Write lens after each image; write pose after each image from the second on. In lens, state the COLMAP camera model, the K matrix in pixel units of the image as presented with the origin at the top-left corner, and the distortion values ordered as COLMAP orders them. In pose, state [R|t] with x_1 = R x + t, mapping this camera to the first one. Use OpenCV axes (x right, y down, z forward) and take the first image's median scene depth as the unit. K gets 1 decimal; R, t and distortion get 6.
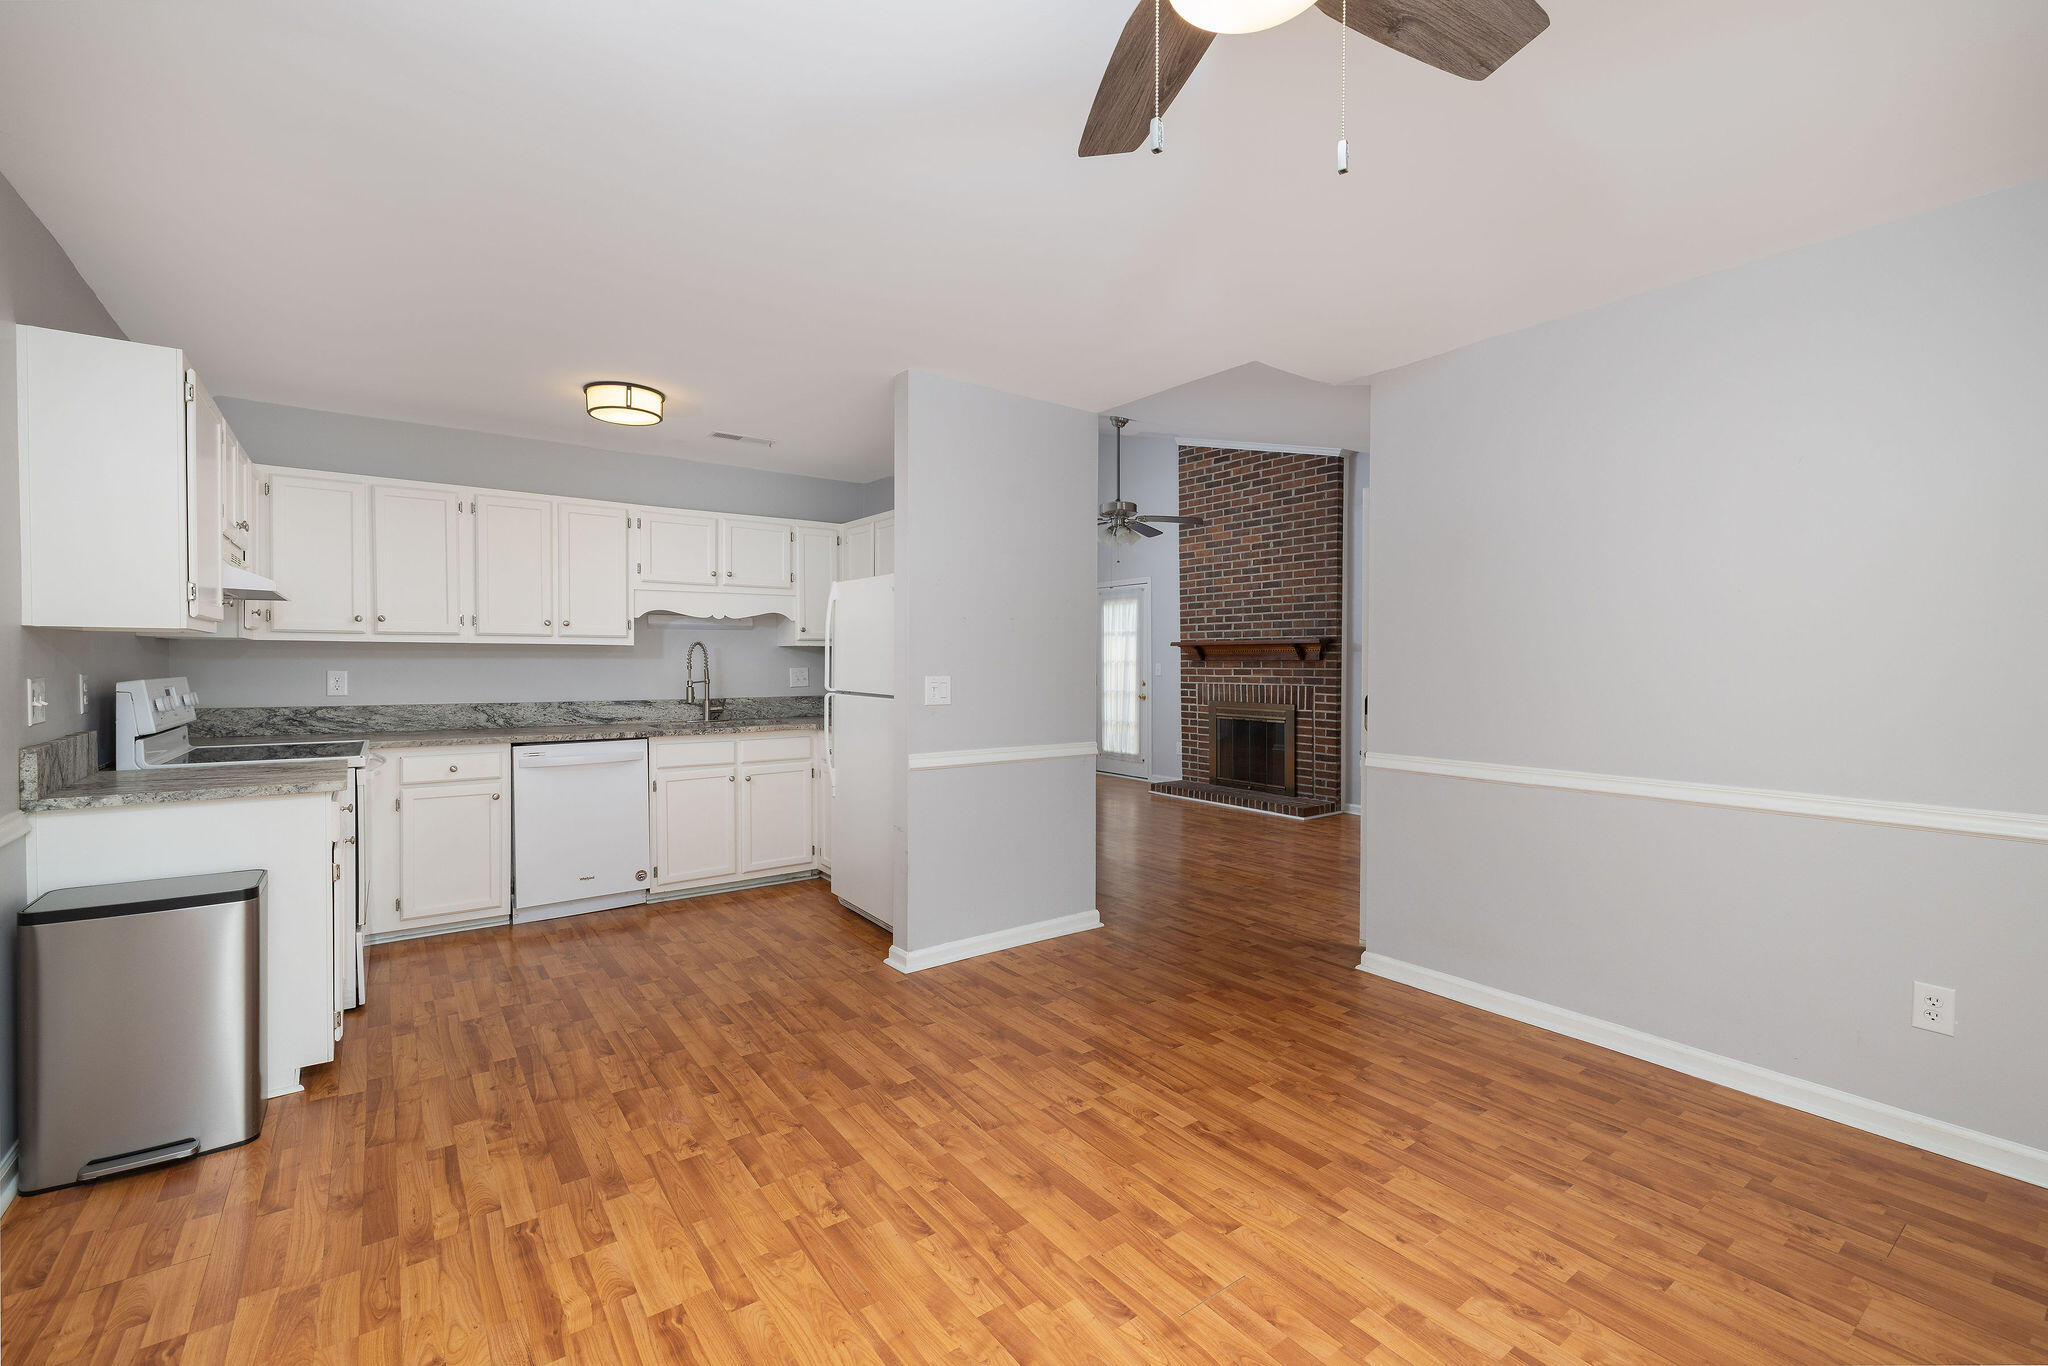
lens RADIAL K [[911.6, 0, 1021.6], [0, 911.6, 662.7], [0, 0, 1]] dist [0.055964, 0.000055]
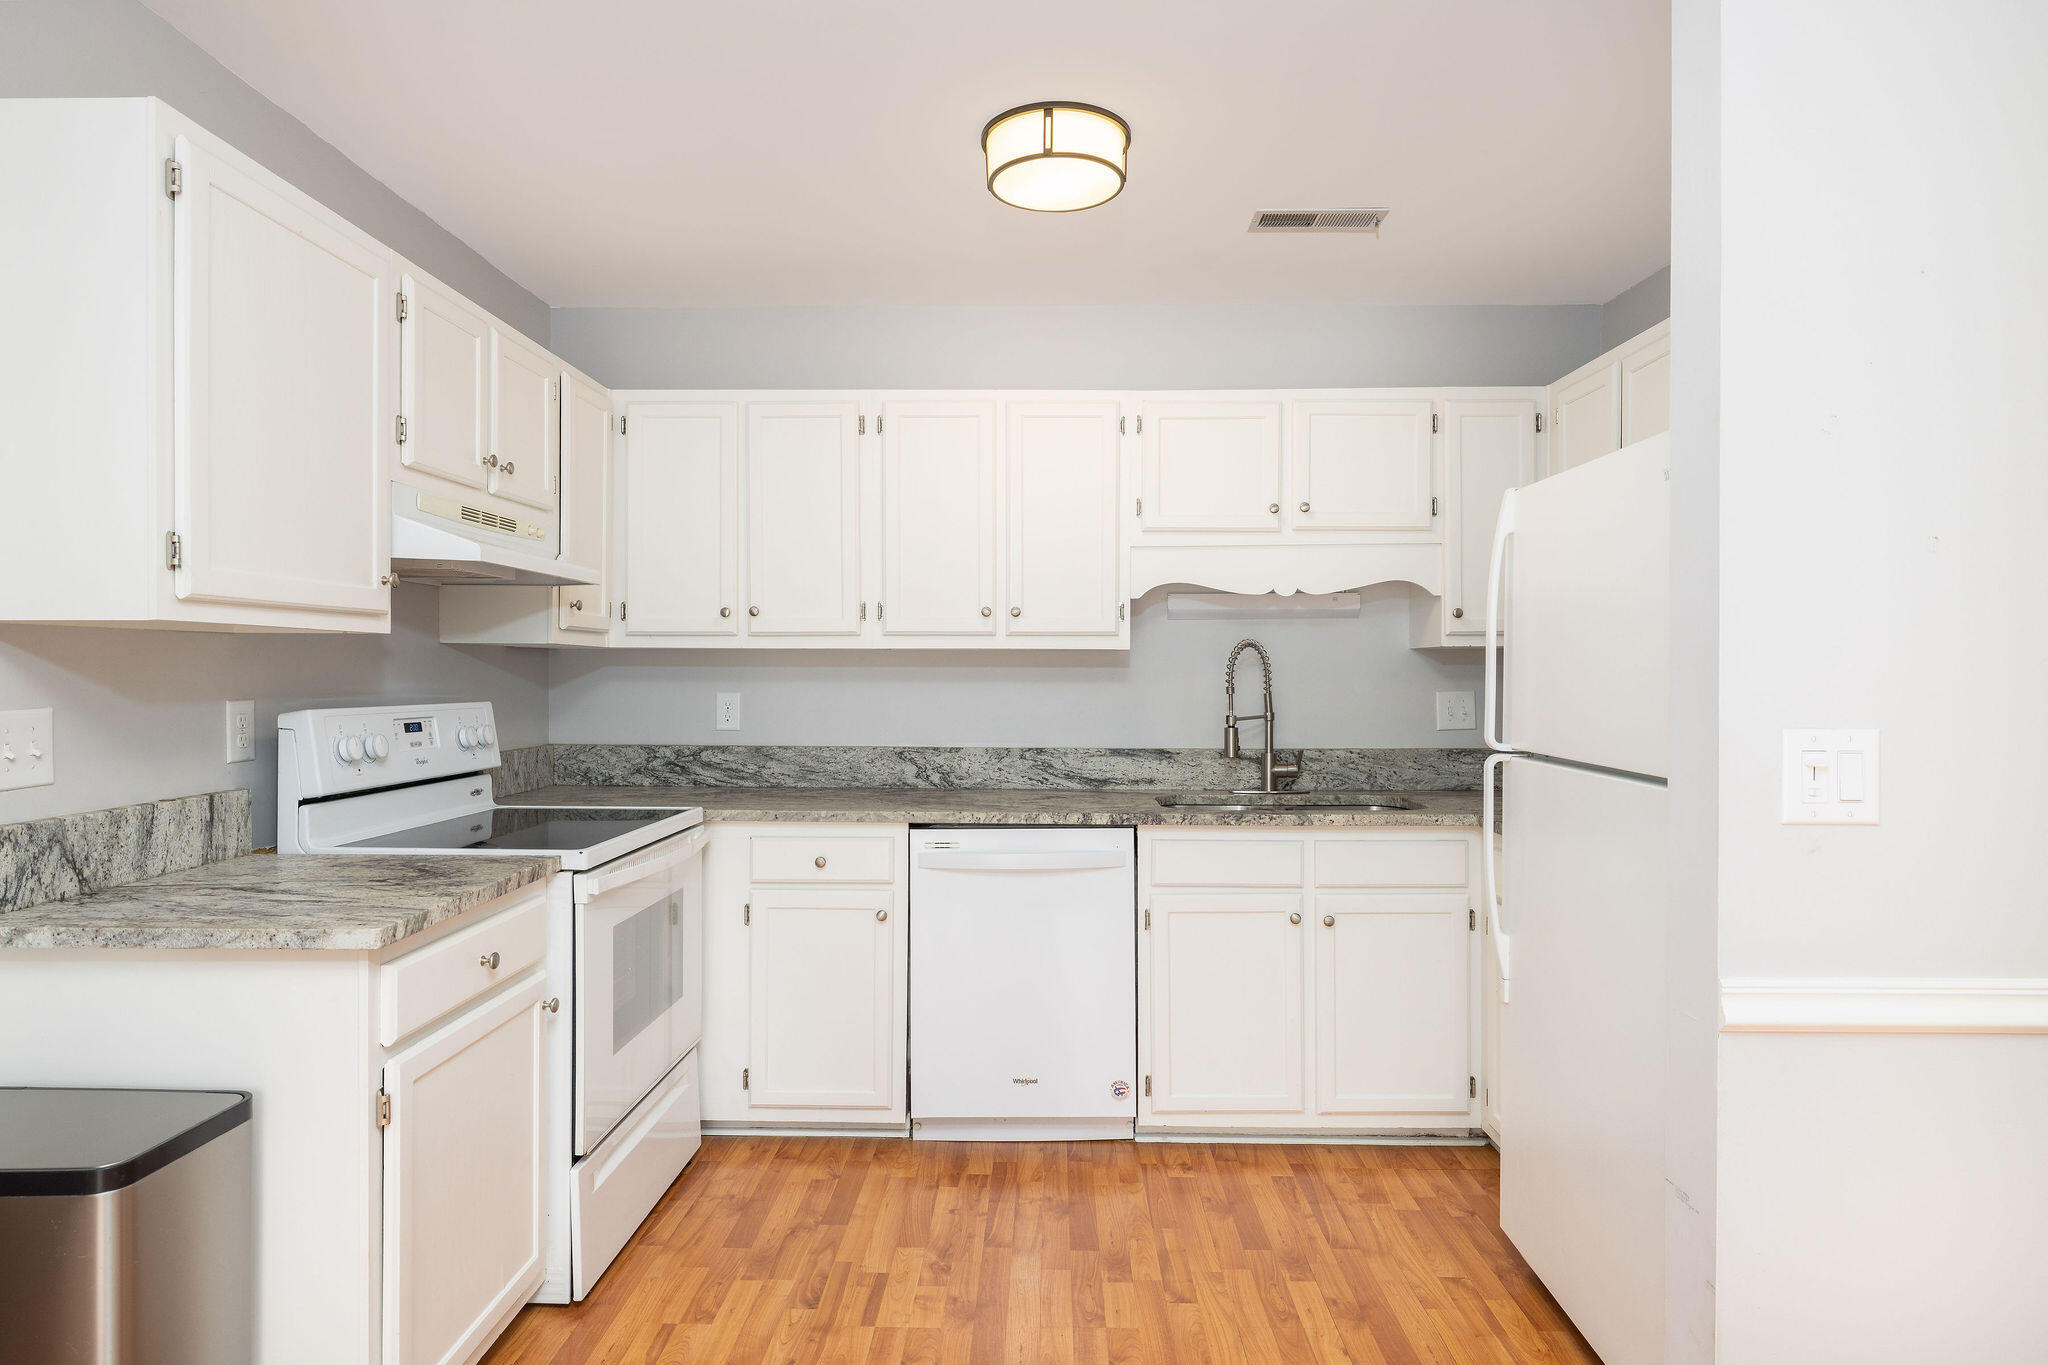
lens RADIAL K [[1132.2, 0, 1024.0], [0, 1132.2, 682.5], [0, 0, 1]] dist [-0.004987, -0.000160]
pose [[0.789402, 0.003813, -0.613864, -0.062477], [-0.000788, 0.999986, 0.005198, -0.002964], [0.613876, -0.003620, 0.789394, 0.457369]]
